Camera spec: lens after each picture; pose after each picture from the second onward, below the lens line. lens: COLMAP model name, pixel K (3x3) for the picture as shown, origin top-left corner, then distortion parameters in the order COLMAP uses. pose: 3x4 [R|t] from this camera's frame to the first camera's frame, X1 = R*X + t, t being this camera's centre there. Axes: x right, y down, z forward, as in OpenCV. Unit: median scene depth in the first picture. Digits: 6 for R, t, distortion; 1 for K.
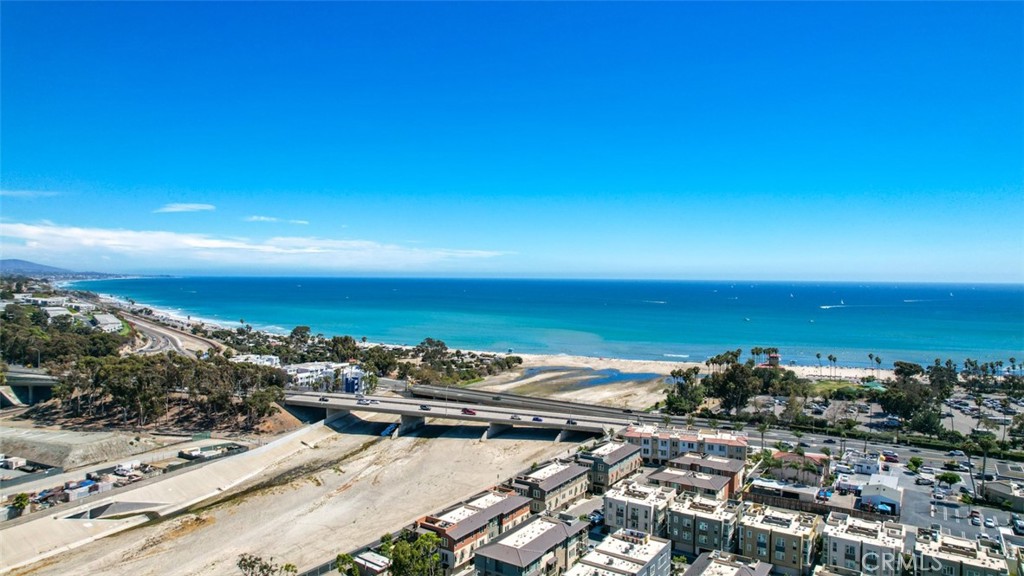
lens RADIAL K [[652.8, 0, 512.0], [0, 652.8, 288.0], [0, 0, 1]] dist [-0.078083, 0.075440]
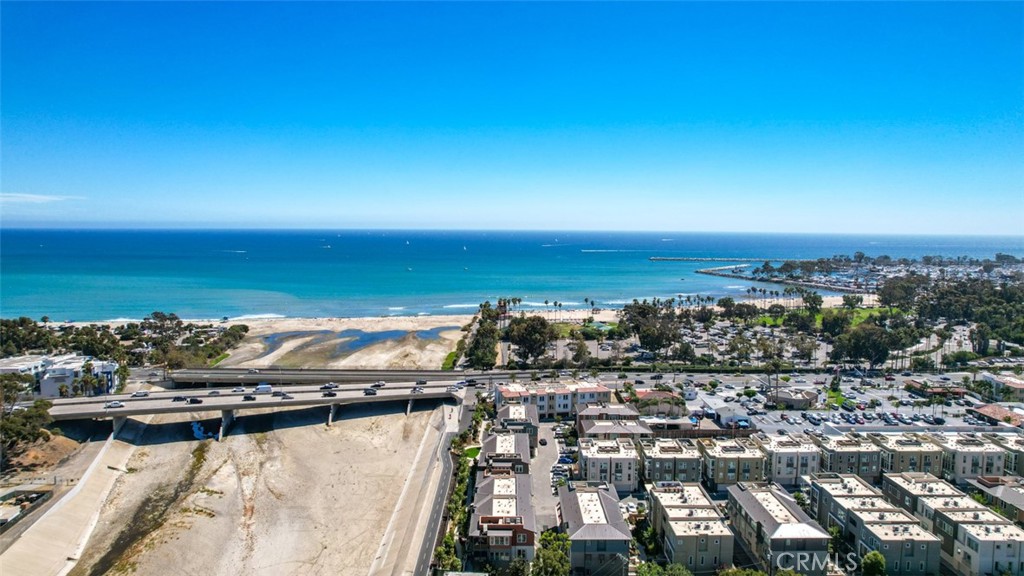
lens RADIAL K [[666.9, 0, 512.0], [0, 666.9, 288.0], [0, 0, 1]] dist [-0.077980, 0.087482]
pose [[0.836595, -0.054360, 0.545118, -0.355588], [0.012882, 0.996742, 0.079627, -0.019727], [-0.547670, -0.059593, 0.834569, 0.145058]]
